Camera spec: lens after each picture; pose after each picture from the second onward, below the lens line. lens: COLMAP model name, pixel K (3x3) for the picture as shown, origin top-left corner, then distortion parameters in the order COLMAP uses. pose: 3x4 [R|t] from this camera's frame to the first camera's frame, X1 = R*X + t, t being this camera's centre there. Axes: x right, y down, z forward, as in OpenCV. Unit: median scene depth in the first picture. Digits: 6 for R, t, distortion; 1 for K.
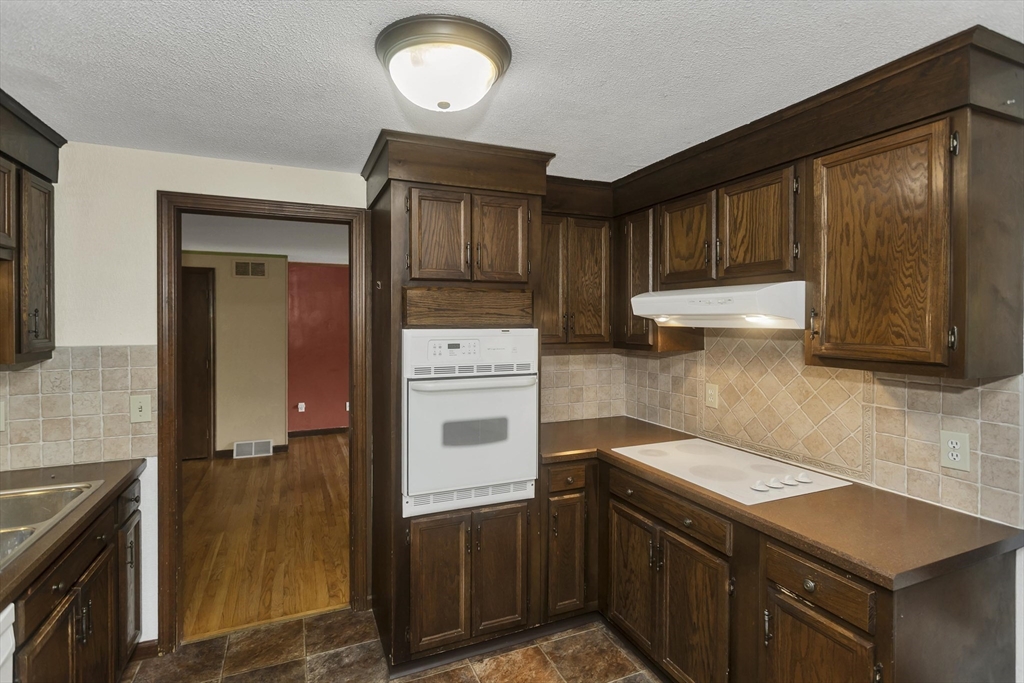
lens RADIAL K [[502.2, 0, 510.4], [0, 502.2, 325.3], [0, 0, 1]] dist [-0.003206, -0.000146]
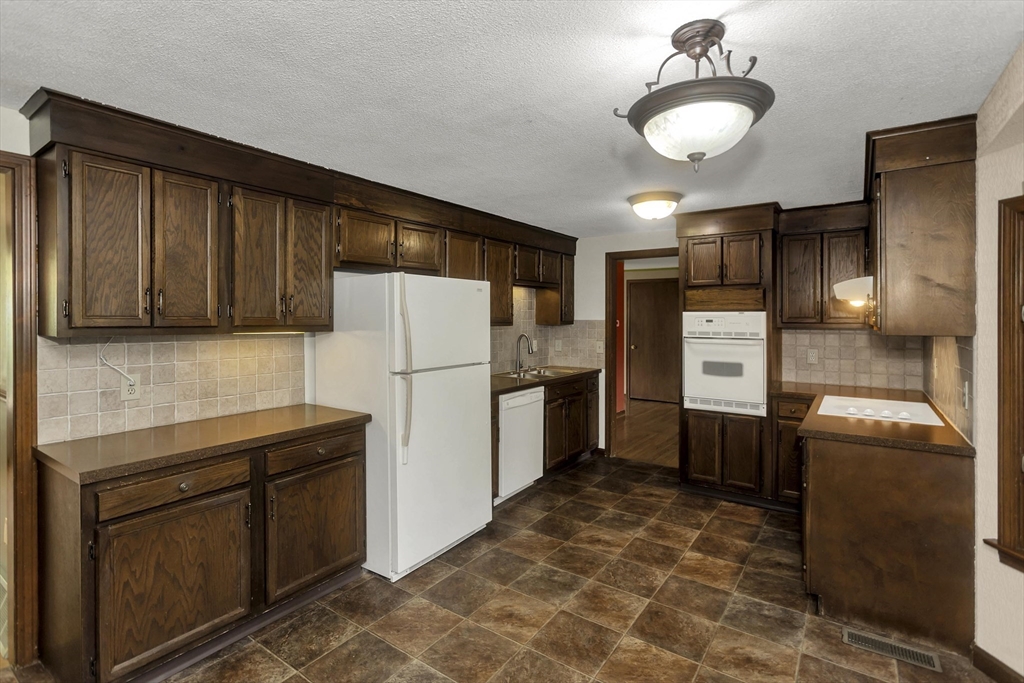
lens RADIAL K [[489.6, 0, 510.9], [0, 489.6, 320.1], [0, 0, 1]] dist [-0.003660, -0.000670]
pose [[0.516151, 0.007546, -0.856465, 0.993831], [-0.010684, 0.999940, 0.002371, 0.039469], [0.856431, 0.007926, 0.516200, -0.529225]]
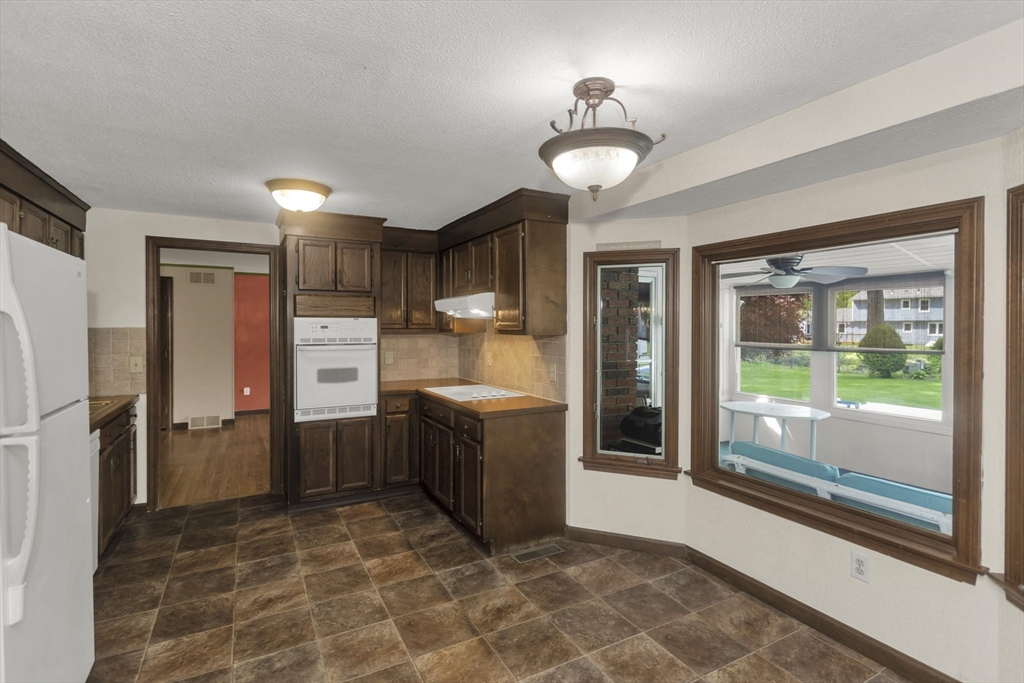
lens RADIAL K [[489.2, 0, 514.5], [0, 489.2, 333.3], [0, 0, 1]] dist [0.000456, 0.000581]
pose [[0.995720, 0.000320, 0.092417, 0.378173], [-0.000736, 0.999990, 0.004470, 0.052066], [-0.092414, -0.004519, 0.995710, -0.756389]]
